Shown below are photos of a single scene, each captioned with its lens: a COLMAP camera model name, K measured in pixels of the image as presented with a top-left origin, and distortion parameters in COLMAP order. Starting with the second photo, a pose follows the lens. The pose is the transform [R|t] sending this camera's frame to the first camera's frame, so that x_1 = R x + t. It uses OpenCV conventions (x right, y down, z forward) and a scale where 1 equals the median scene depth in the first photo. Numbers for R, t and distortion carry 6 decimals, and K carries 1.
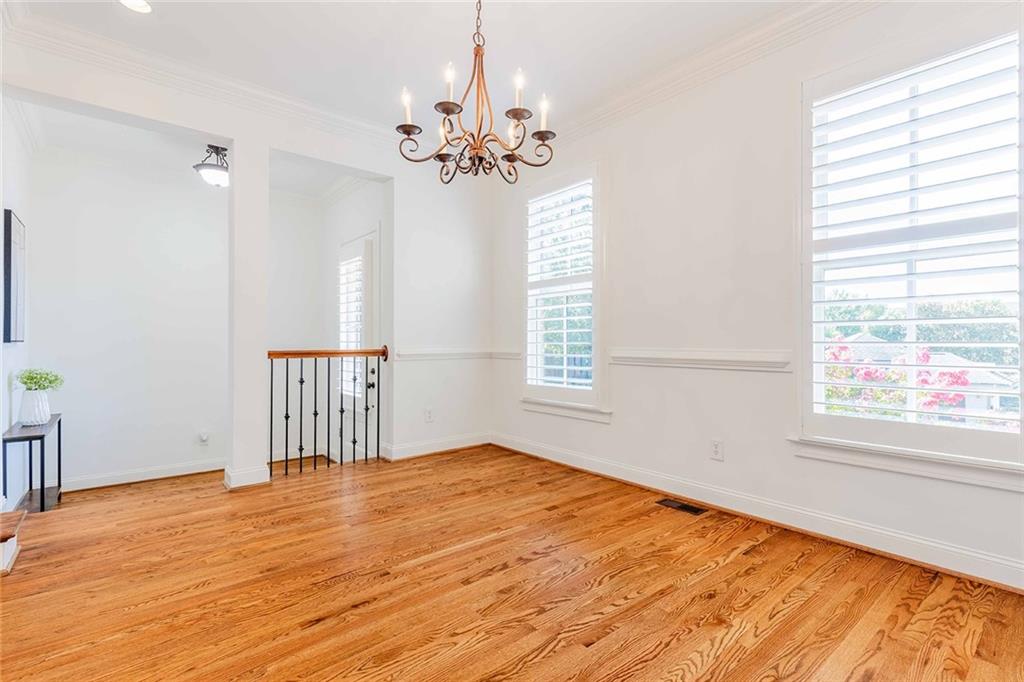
lens RADIAL K [[459.9, 0, 516.8], [0, 459.9, 340.4], [0, 0, 1]] dist [0.006135, -0.000065]
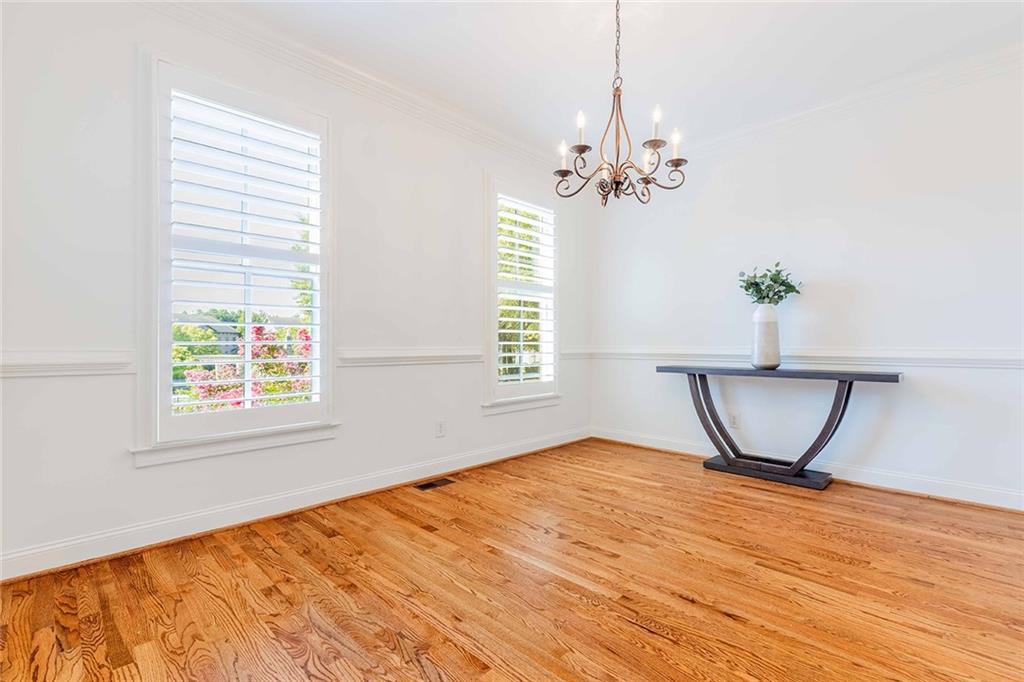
lens RADIAL K [[459.9, 0, 516.8], [0, 459.9, 340.4], [0, 0, 1]] dist [0.006135, -0.000065]
pose [[-0.074455, 0.003205, 0.997219, -0.958203], [-0.004557, 0.999983, -0.003554, 0.005532], [-0.997214, -0.004809, -0.074439, 1.050147]]
